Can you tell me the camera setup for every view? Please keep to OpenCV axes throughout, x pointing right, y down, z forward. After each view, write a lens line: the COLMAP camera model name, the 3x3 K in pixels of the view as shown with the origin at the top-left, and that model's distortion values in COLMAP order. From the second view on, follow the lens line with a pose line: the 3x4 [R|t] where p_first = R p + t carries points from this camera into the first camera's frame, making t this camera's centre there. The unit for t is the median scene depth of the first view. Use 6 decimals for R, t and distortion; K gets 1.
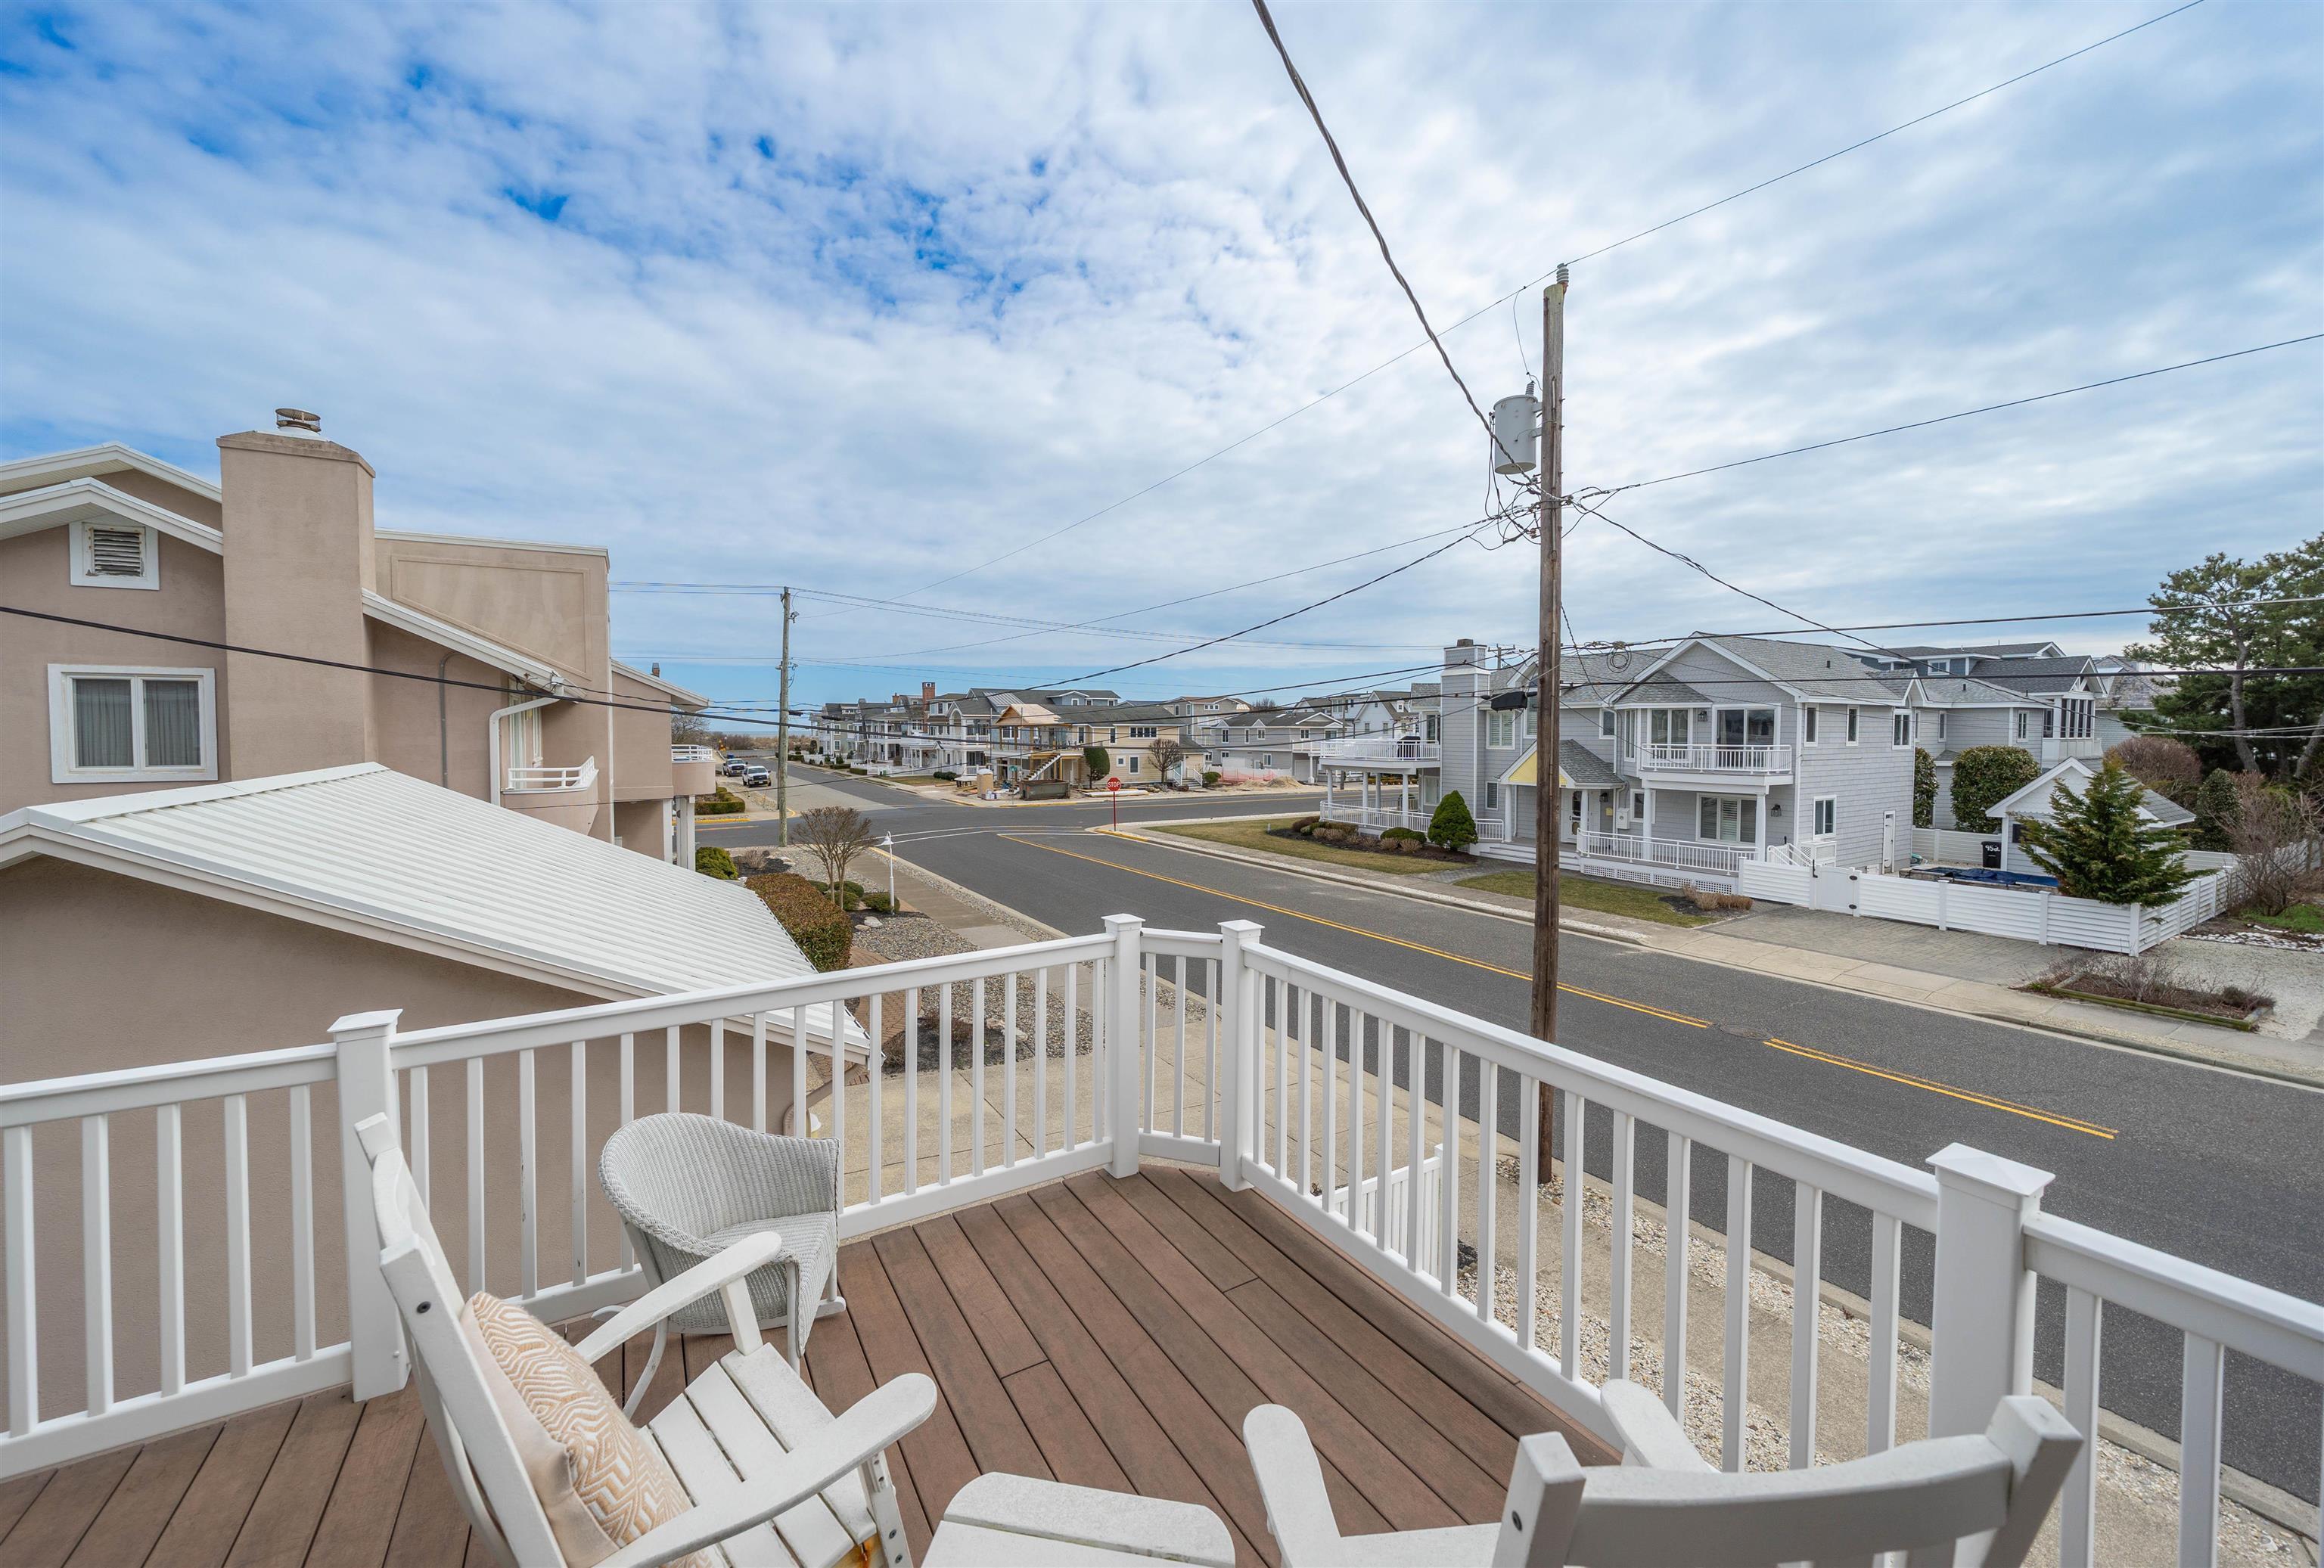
lens RADIAL K [[864.3, 0, 1124.6], [0, 864.3, 754.7], [0, 0, 1]] dist [-0.000539, -0.000083]
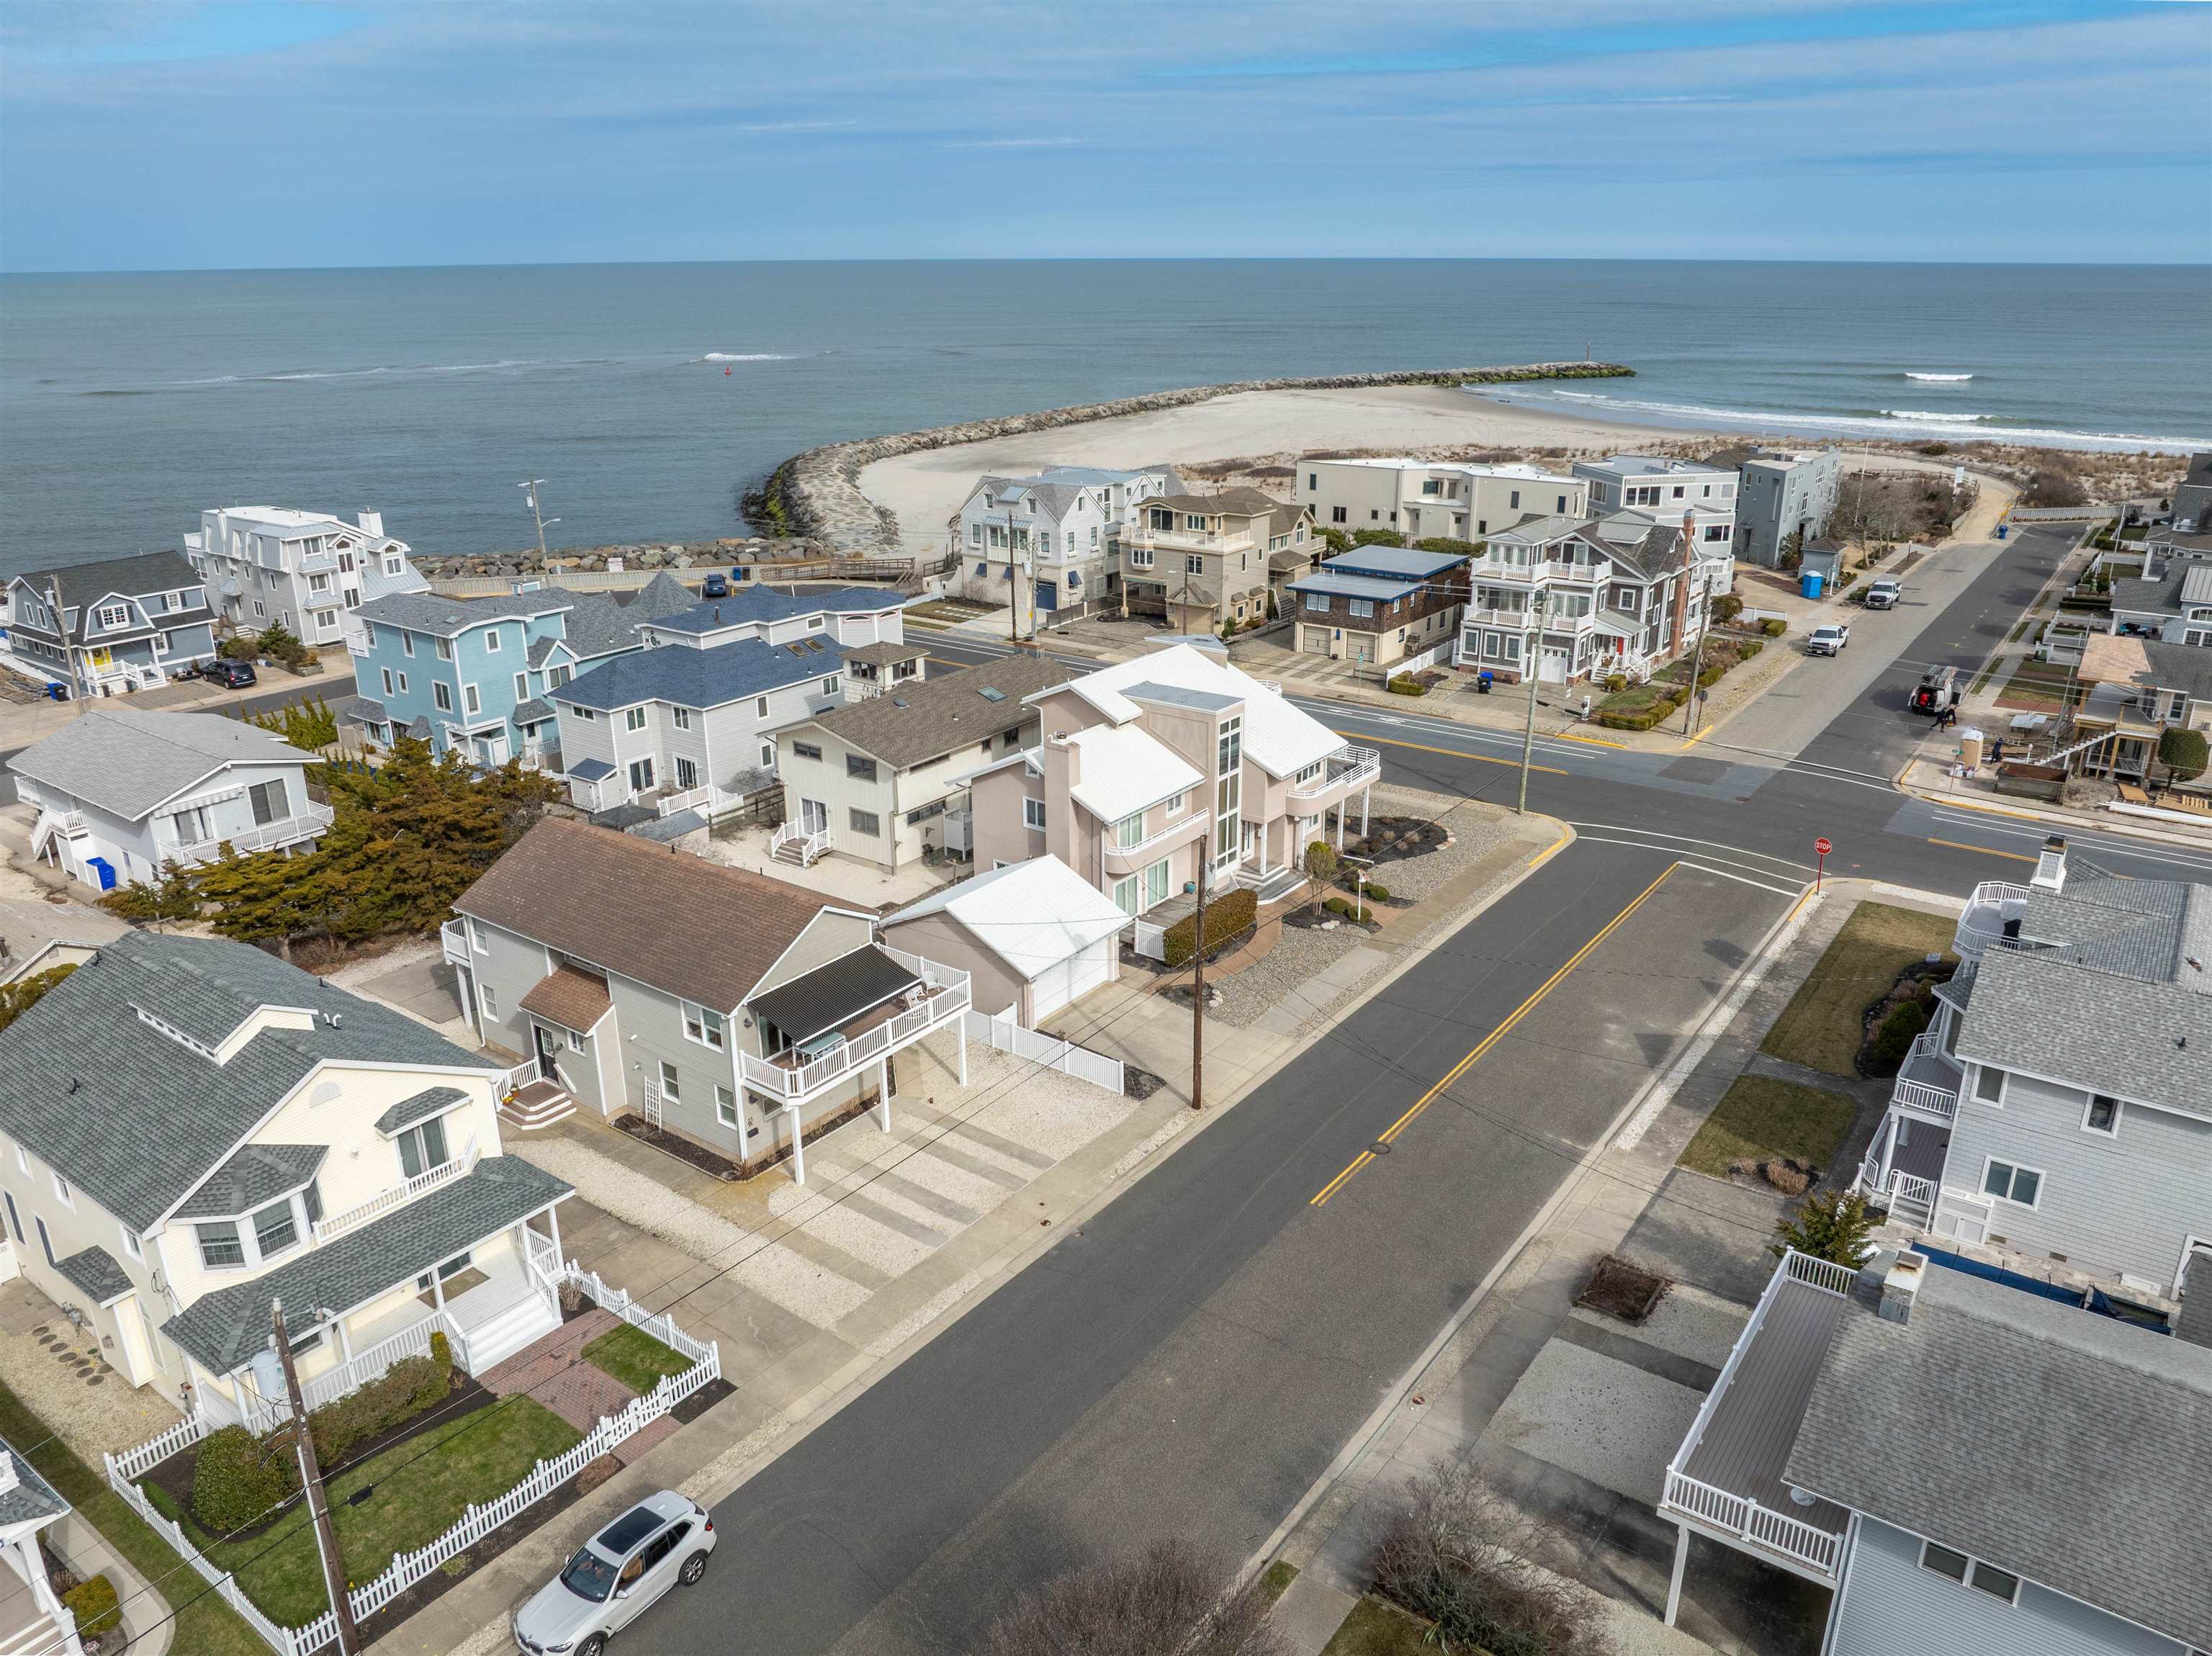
lens RADIAL K [[1587.0, 0, 1124.8], [0, 1587.0, 832.6], [0, 0, 1]] dist [-0.032240, -0.009027]
pose [[0.411112, 0.313981, -0.855805, 1.410848], [-0.022268, 0.941989, 0.334904, -0.662912], [0.911313, -0.118626, 0.394254, -0.378450]]
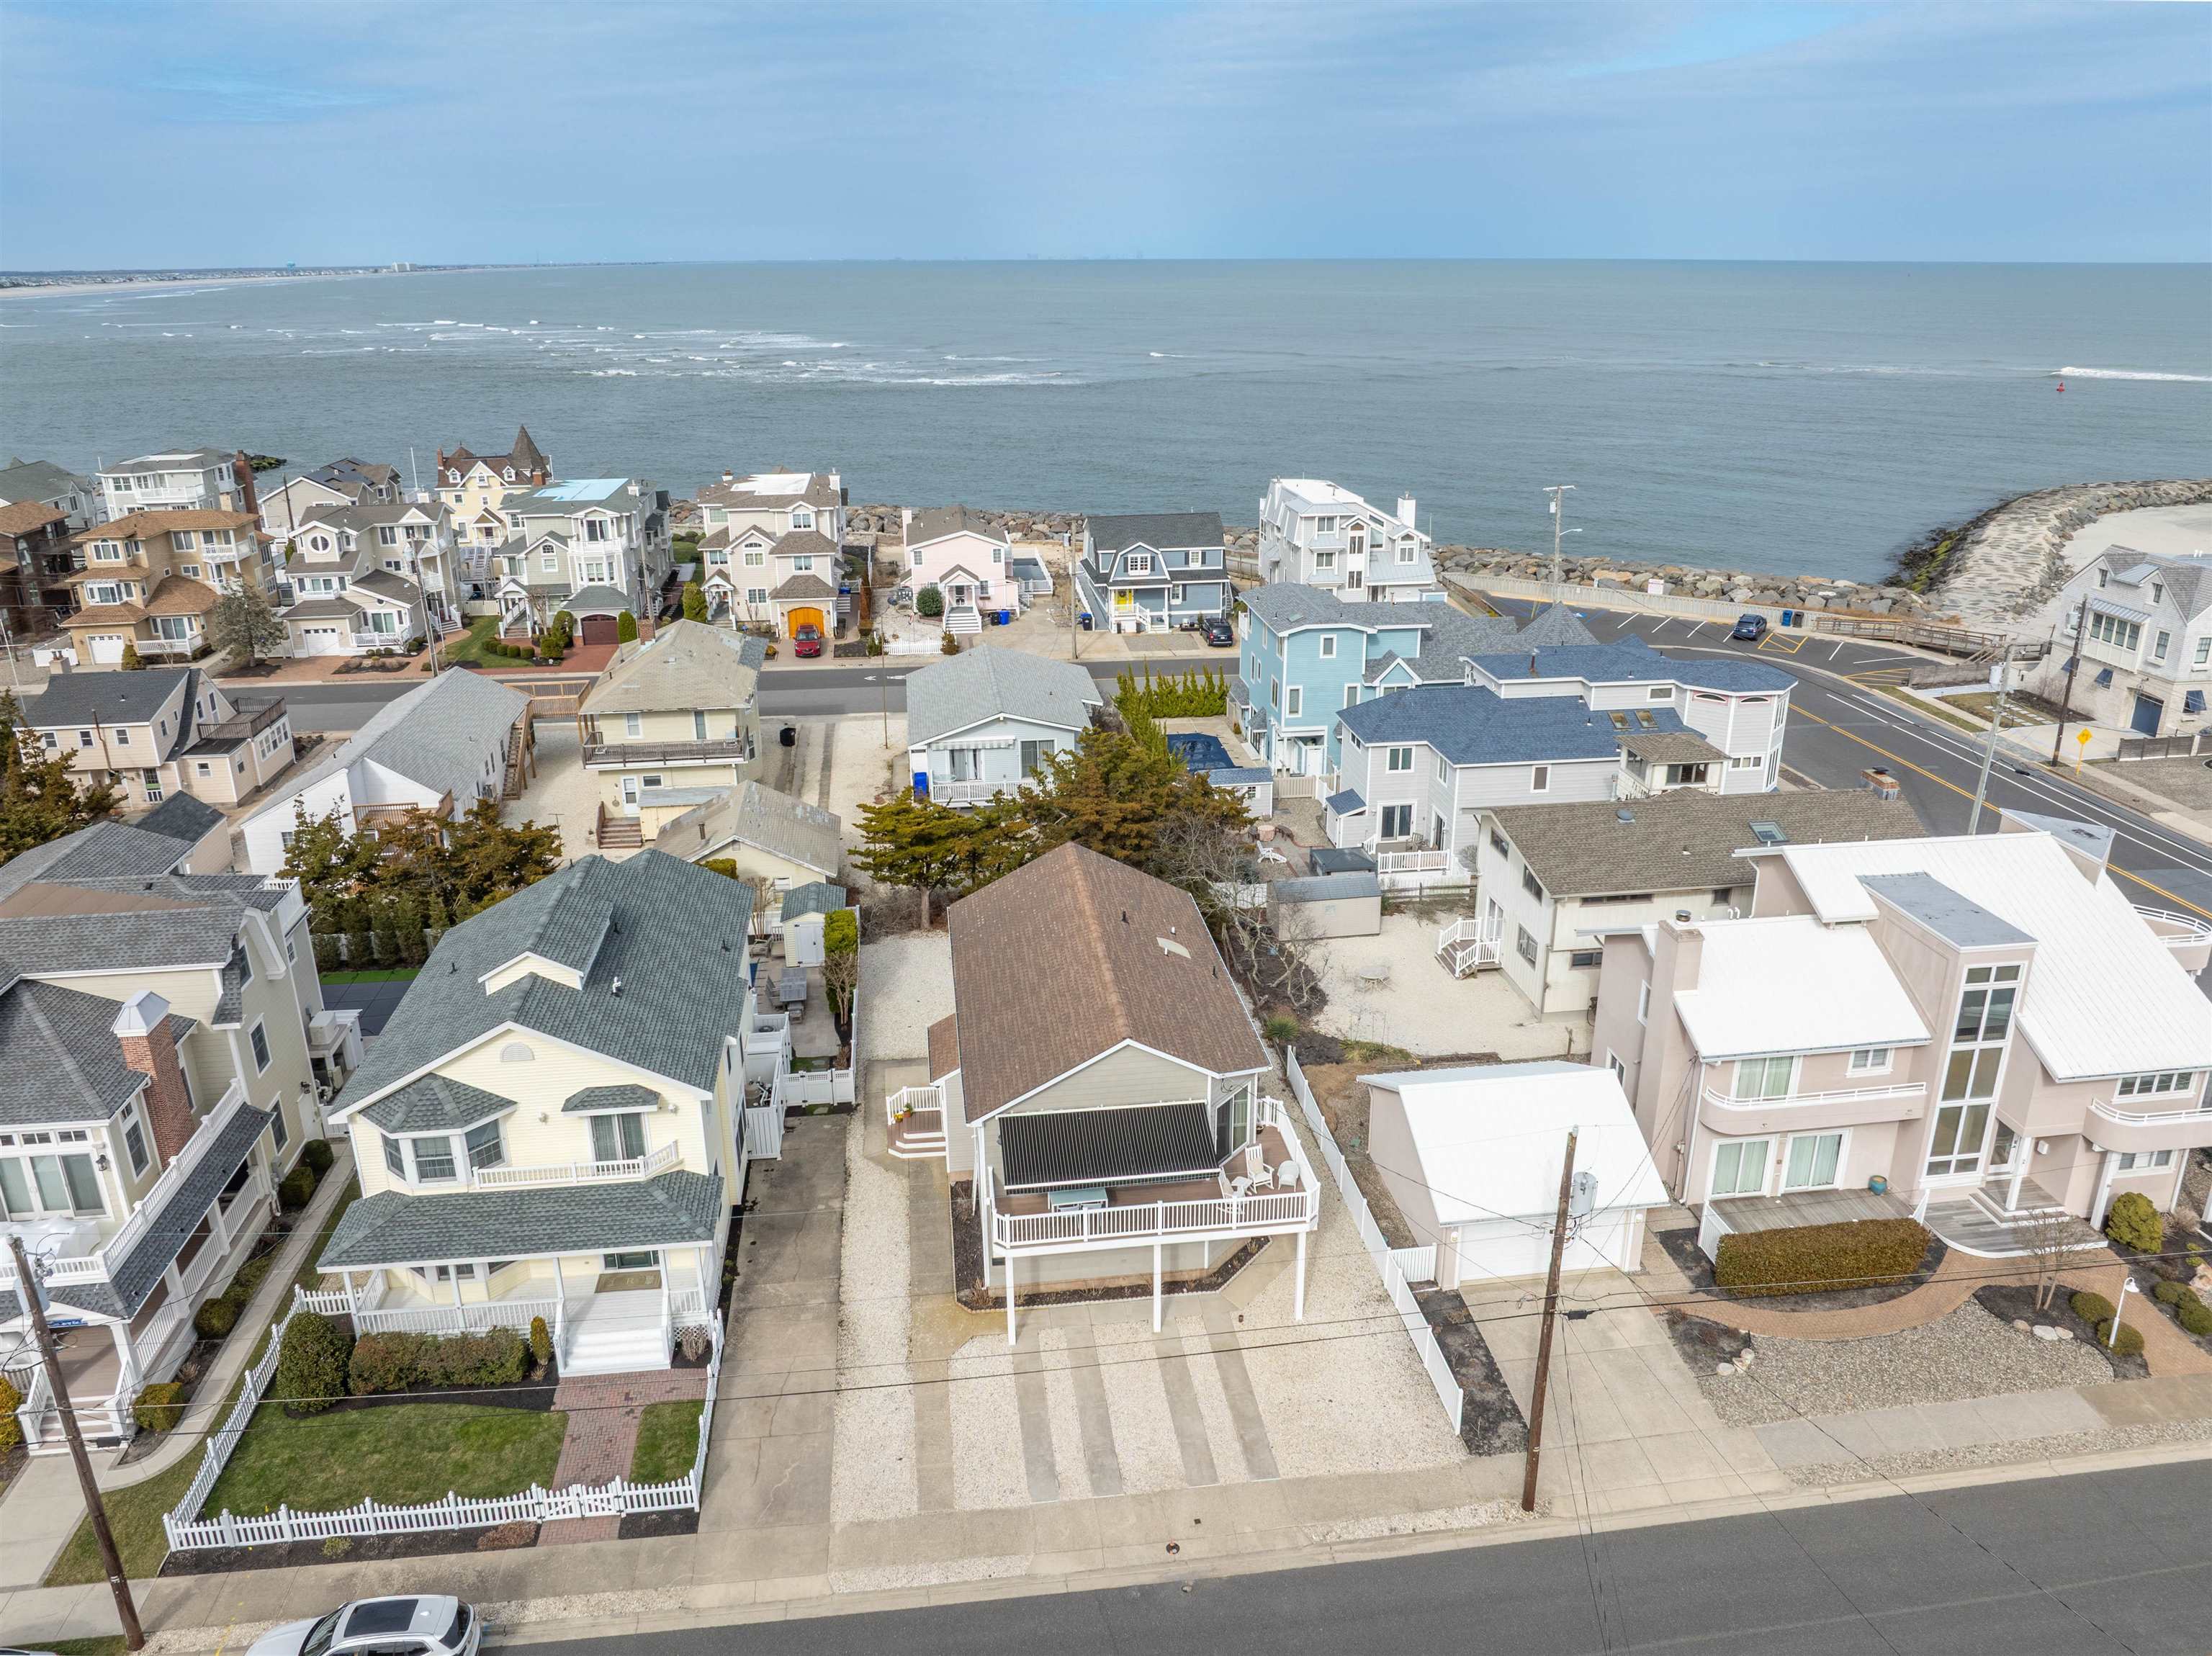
lens RADIAL K [[1587.0, 0, 1108.3], [0, 1587.0, 835.5], [0, 0, 1]] dist [-0.032240, -0.009027]
pose [[-0.384906, 0.322172, -0.864900, 1.040328], [-0.017963, 0.934306, 0.356020, -0.668896], [0.922781, 0.152570, -0.353832, 0.342148]]
